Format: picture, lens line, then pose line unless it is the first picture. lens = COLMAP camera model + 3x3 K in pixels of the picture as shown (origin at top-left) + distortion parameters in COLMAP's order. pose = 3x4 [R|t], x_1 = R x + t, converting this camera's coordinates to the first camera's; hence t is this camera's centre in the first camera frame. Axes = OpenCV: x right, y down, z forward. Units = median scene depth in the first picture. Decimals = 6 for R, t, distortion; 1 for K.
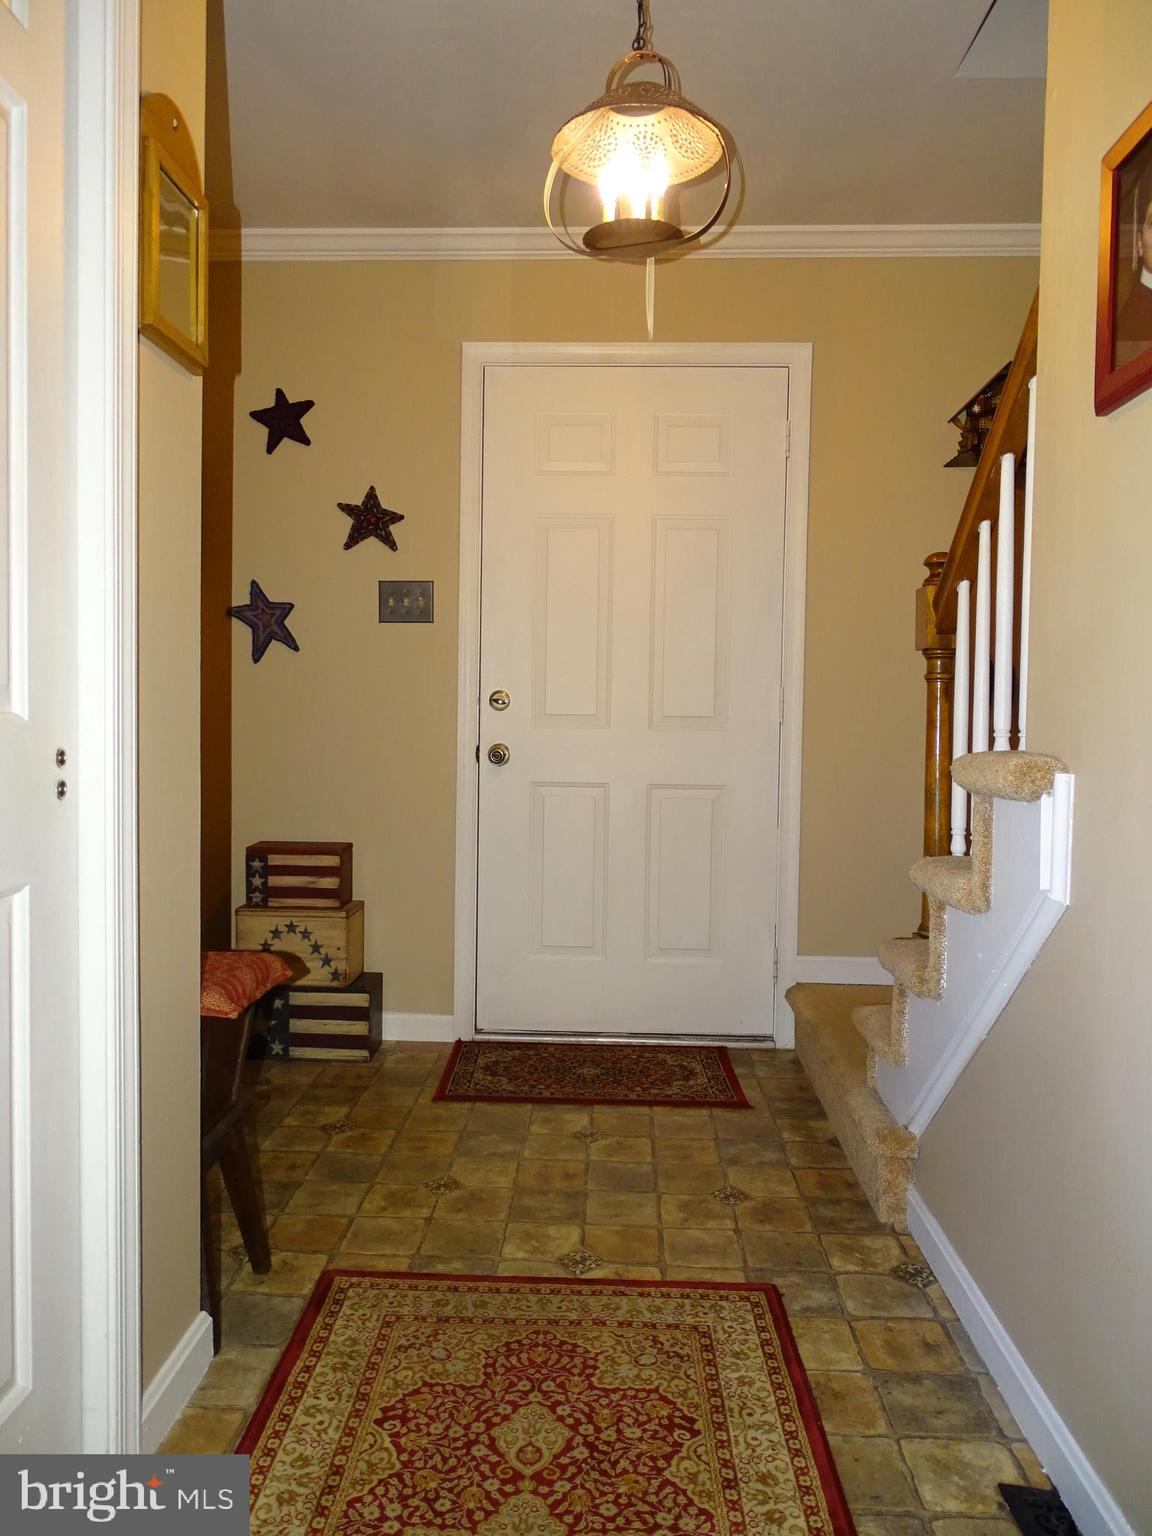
lens RADIAL K [[1095.2, 0, 576.0], [0, 1095.2, 768.0], [0, 0, 1]] dist [-0.001008, 0.004921]
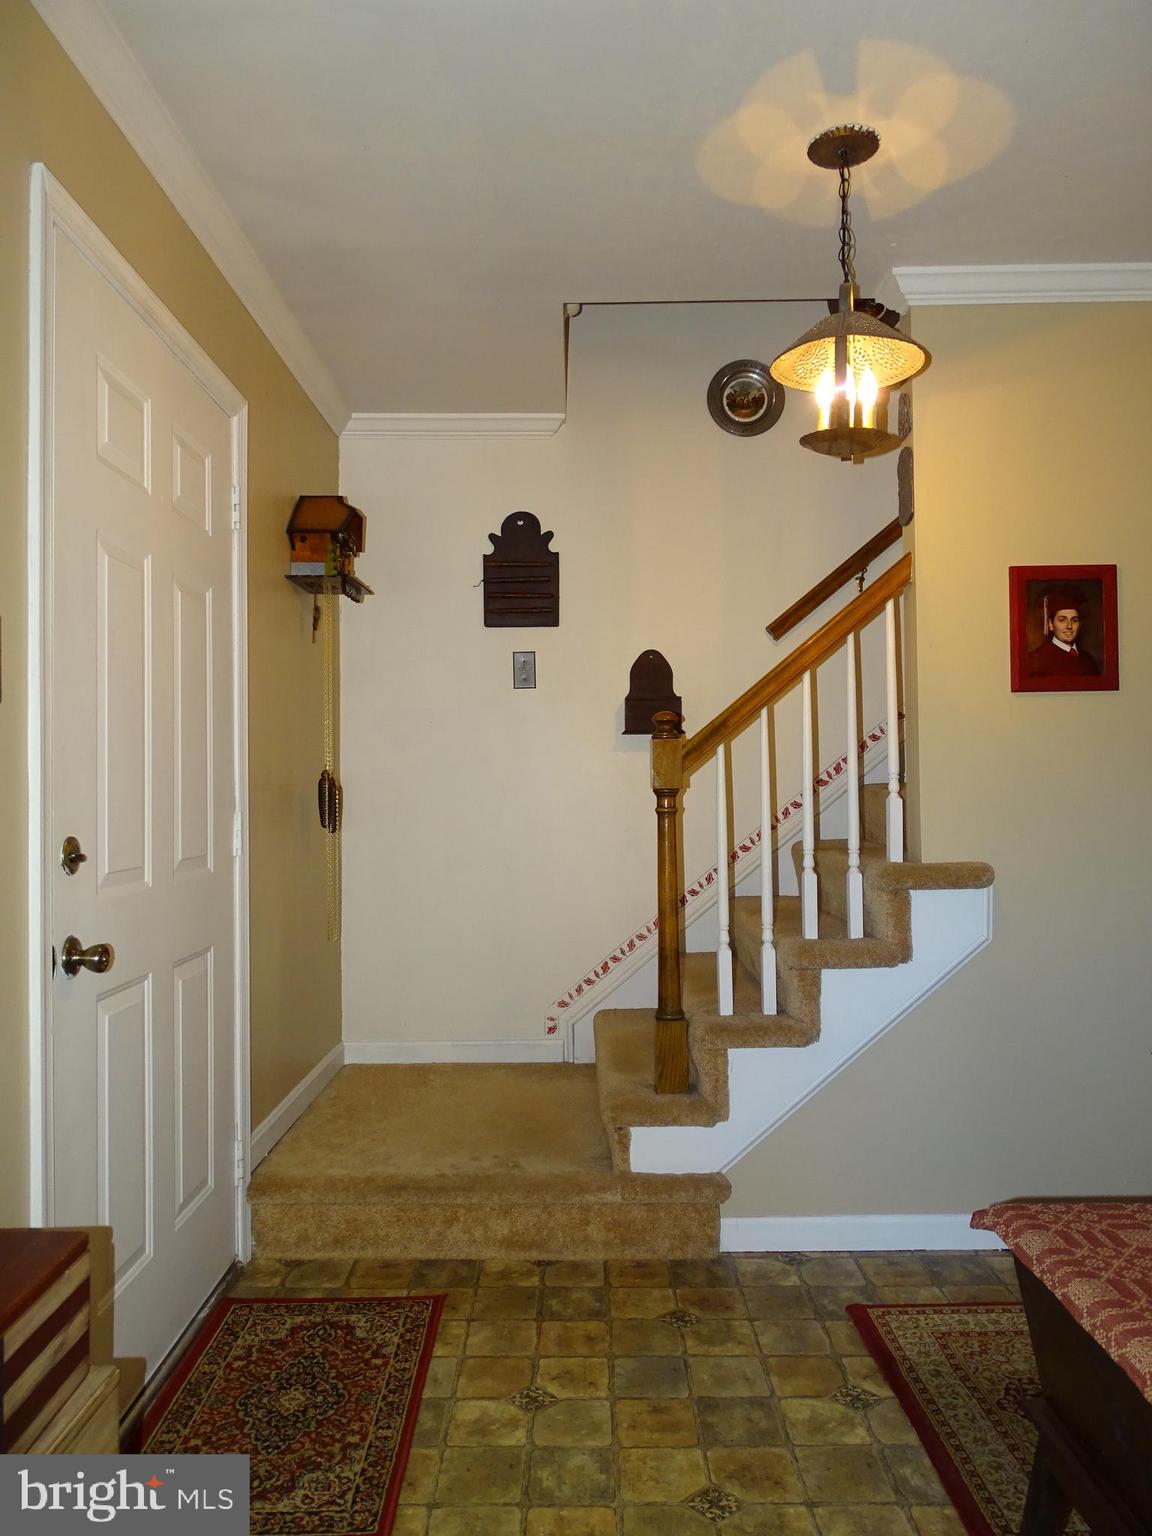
lens RADIAL K [[1095.2, 0, 576.0], [0, 1095.2, 768.0], [0, 0, 1]] dist [-0.001008, 0.004921]
pose [[-0.039145, -0.000636, 0.999233, -0.822060], [0.052546, 0.998615, 0.002694, -0.125728], [-0.997851, 0.052611, -0.039057, 1.031143]]
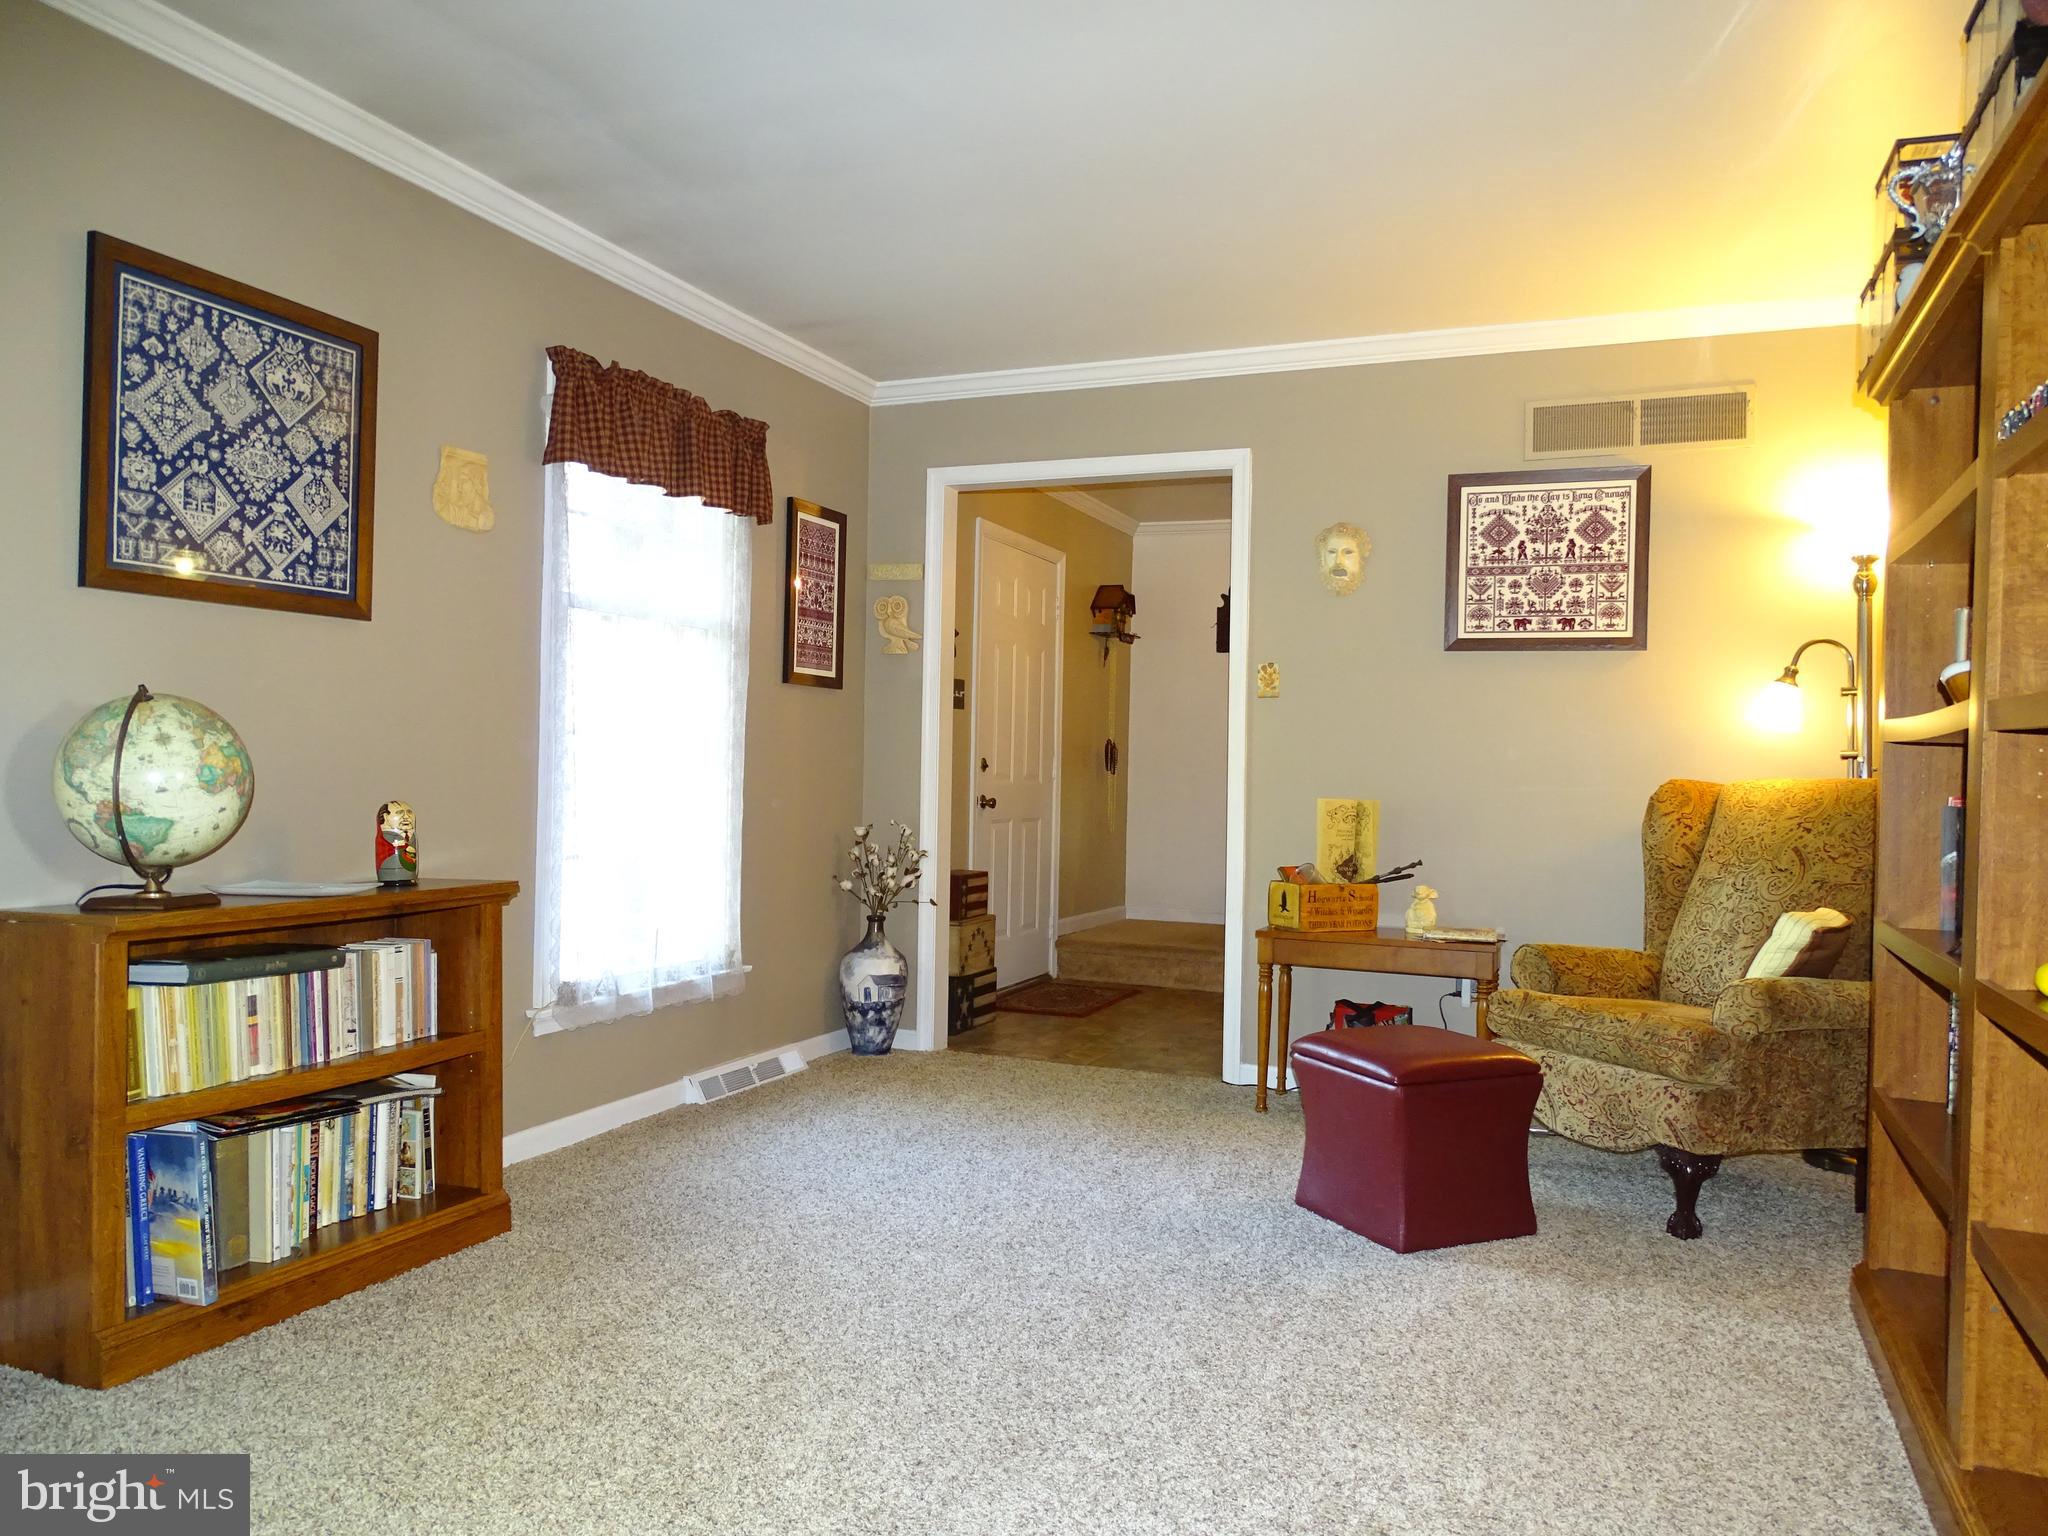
lens RADIAL K [[1460.3, 0, 1018.0], [0, 1460.3, 762.7], [0, 0, 1]] dist [-0.001008, 0.004921]
pose [[0.347140, -0.003899, 0.937805, -2.529141], [0.026492, 0.999633, -0.005651, -0.071996], [-0.937439, 0.026806, 0.347116, 0.368570]]
